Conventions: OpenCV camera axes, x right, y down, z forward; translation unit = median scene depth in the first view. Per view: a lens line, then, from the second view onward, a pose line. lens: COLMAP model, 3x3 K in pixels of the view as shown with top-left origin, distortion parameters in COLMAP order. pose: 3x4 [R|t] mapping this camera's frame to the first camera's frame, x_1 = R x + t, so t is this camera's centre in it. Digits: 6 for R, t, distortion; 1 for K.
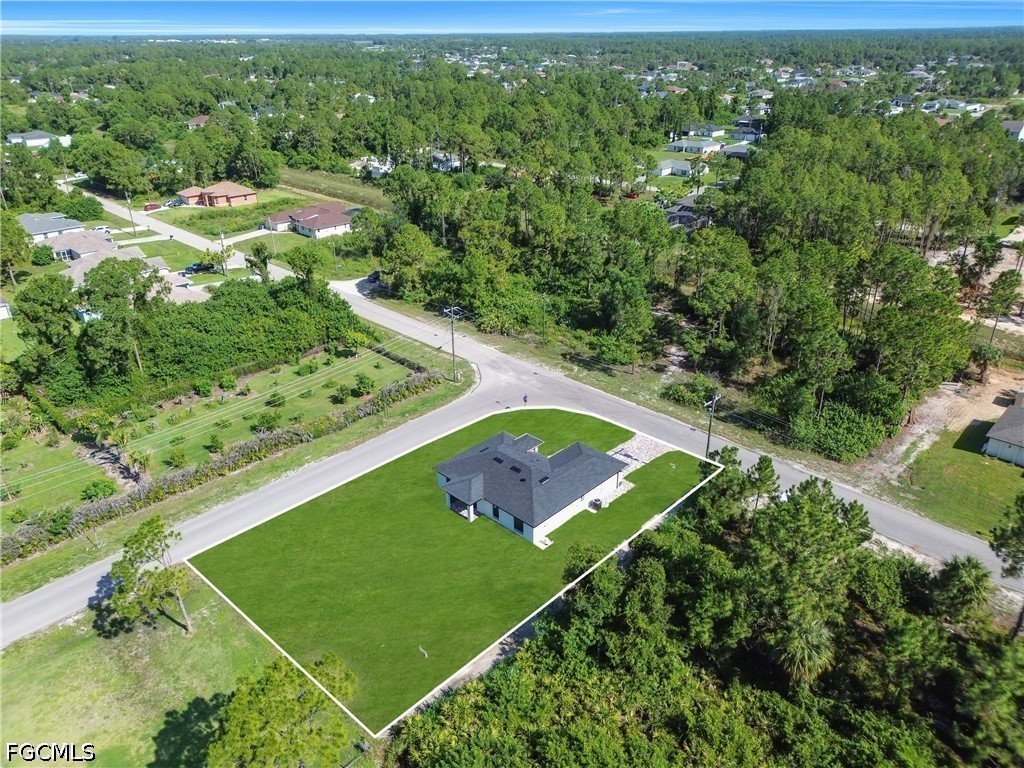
lens RADIAL K [[720.4, 0, 512.0], [0, 720.4, 384.0], [0, 0, 1]] dist [0.053047, -0.053864]
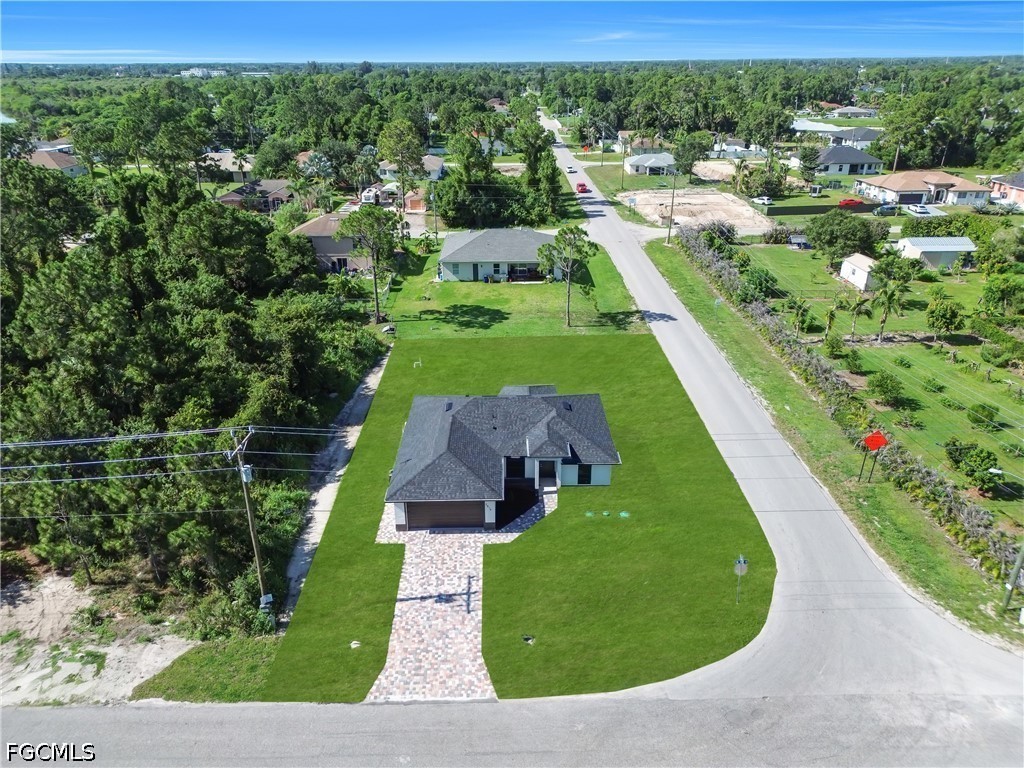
lens RADIAL K [[720.4, 0, 512.0], [0, 720.4, 384.0], [0, 0, 1]] dist [0.053047, -0.053864]
pose [[-0.708375, 0.302407, -0.637773, 0.366315], [-0.294067, 0.694976, 0.656151, -0.305383], [0.641661, 0.652349, -0.403375, 1.066238]]
